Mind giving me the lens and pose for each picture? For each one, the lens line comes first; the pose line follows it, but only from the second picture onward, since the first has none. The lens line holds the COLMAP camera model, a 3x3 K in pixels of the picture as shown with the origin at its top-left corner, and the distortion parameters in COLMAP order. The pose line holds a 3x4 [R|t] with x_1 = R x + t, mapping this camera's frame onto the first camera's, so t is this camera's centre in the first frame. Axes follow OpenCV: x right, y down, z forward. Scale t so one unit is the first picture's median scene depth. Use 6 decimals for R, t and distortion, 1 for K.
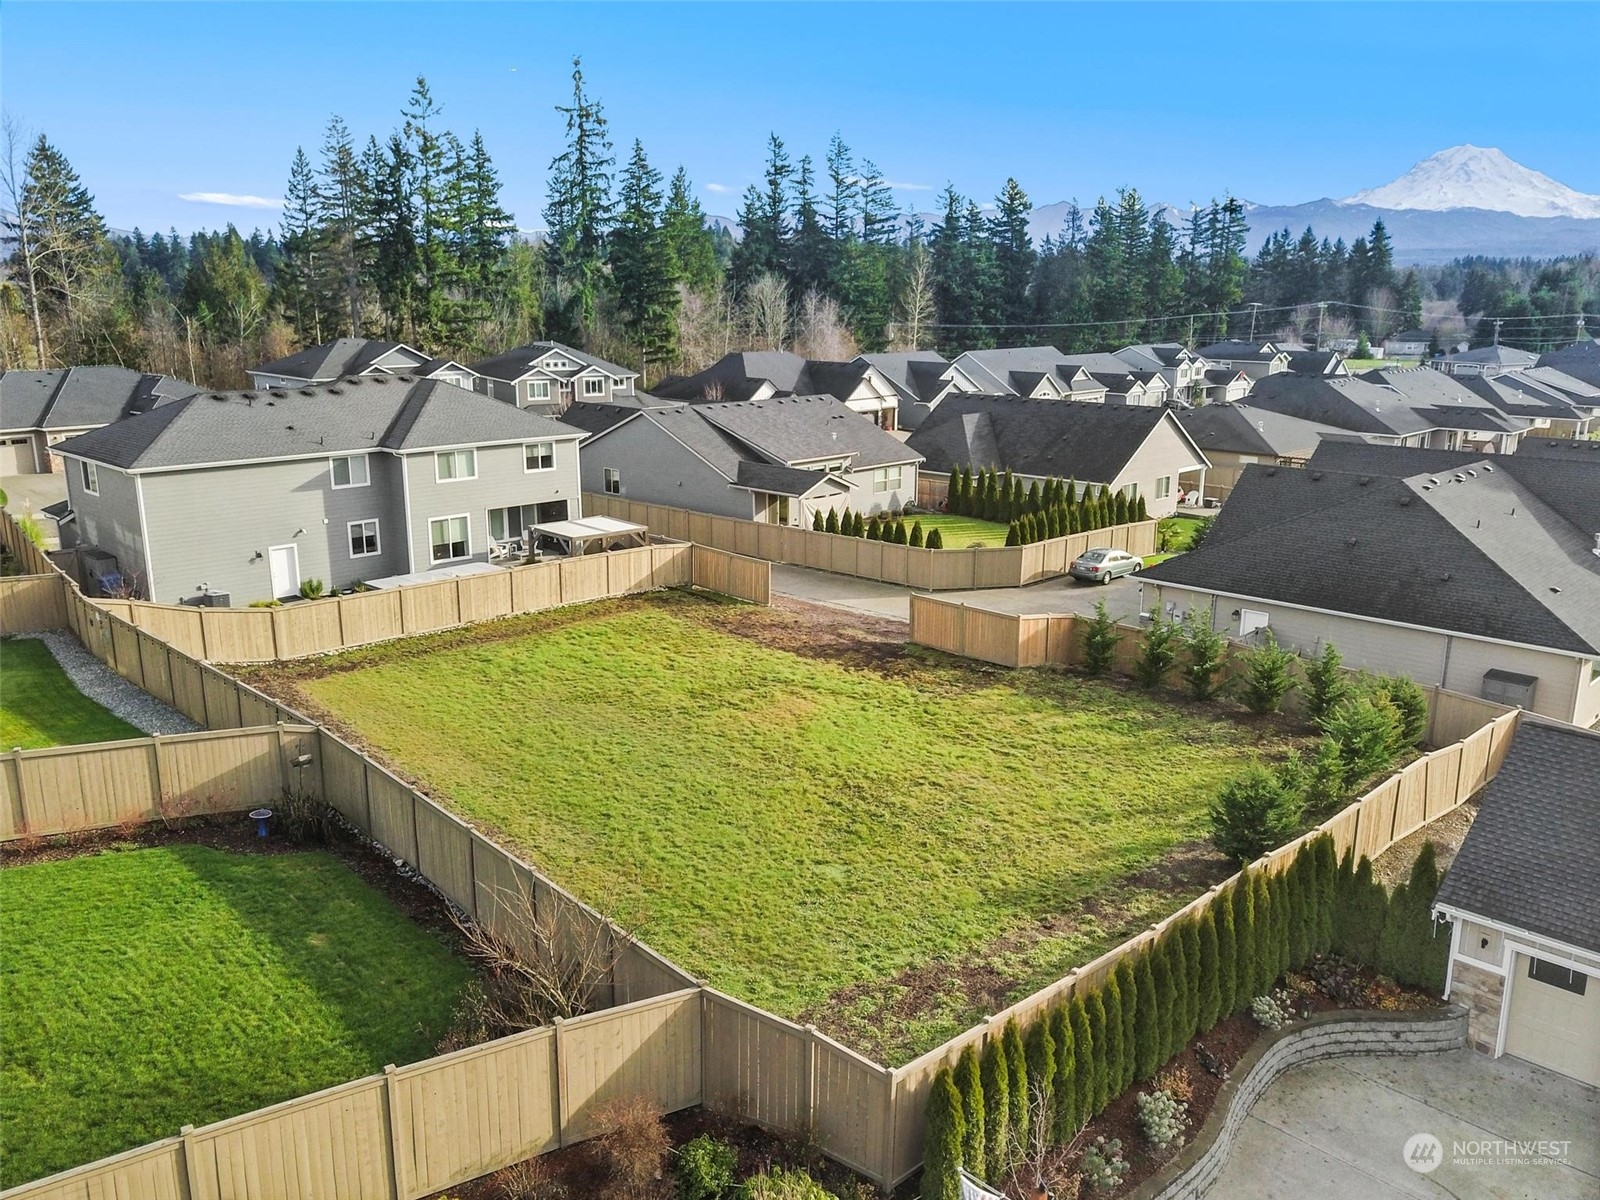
lens RADIAL K [[1305.5, 0, 794.9], [0, 1305.5, 606.4], [0, 0, 1]] dist [0.035451, -0.009174]
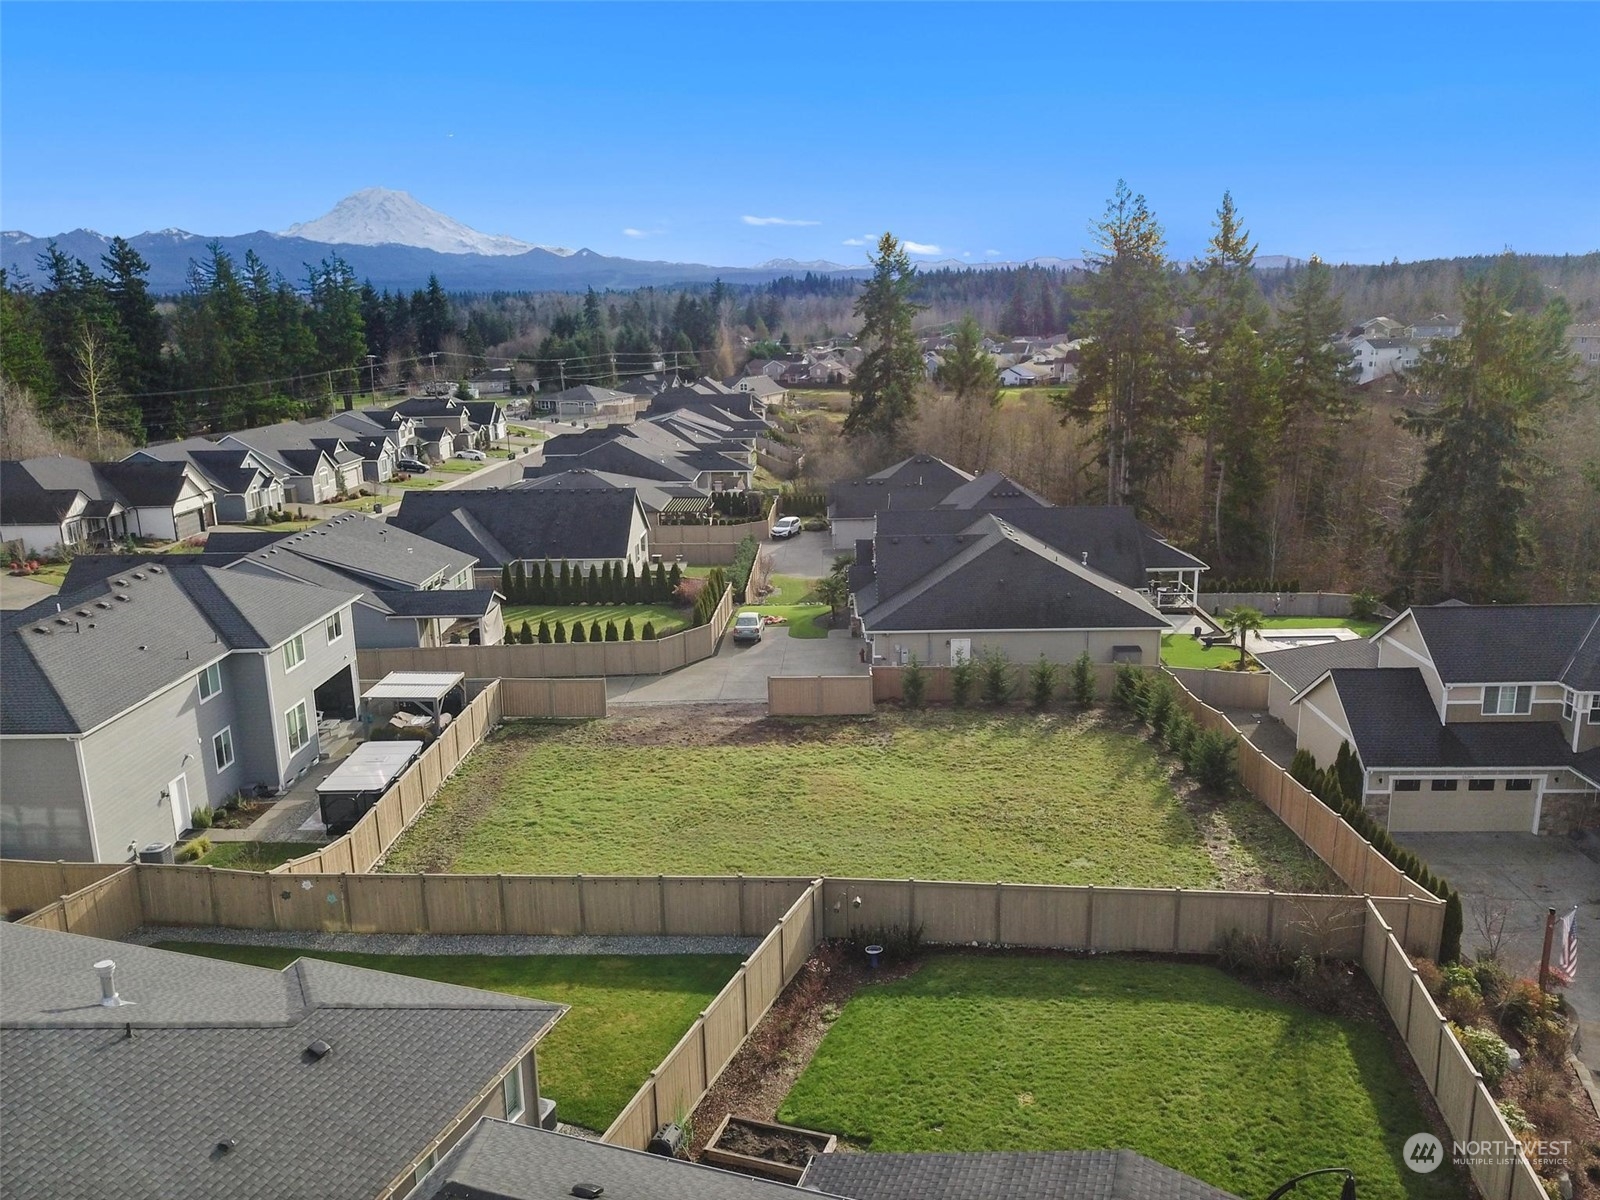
lens RADIAL K [[1305.5, 0, 760.1], [0, 1305.5, 598.7], [0, 0, 1]] dist [0.035451, -0.009174]
pose [[0.725616, -0.173950, 0.665750, -0.706794], [0.187111, 0.980942, 0.052368, -0.144757], [-0.662172, 0.086570, 0.744335, 0.059562]]
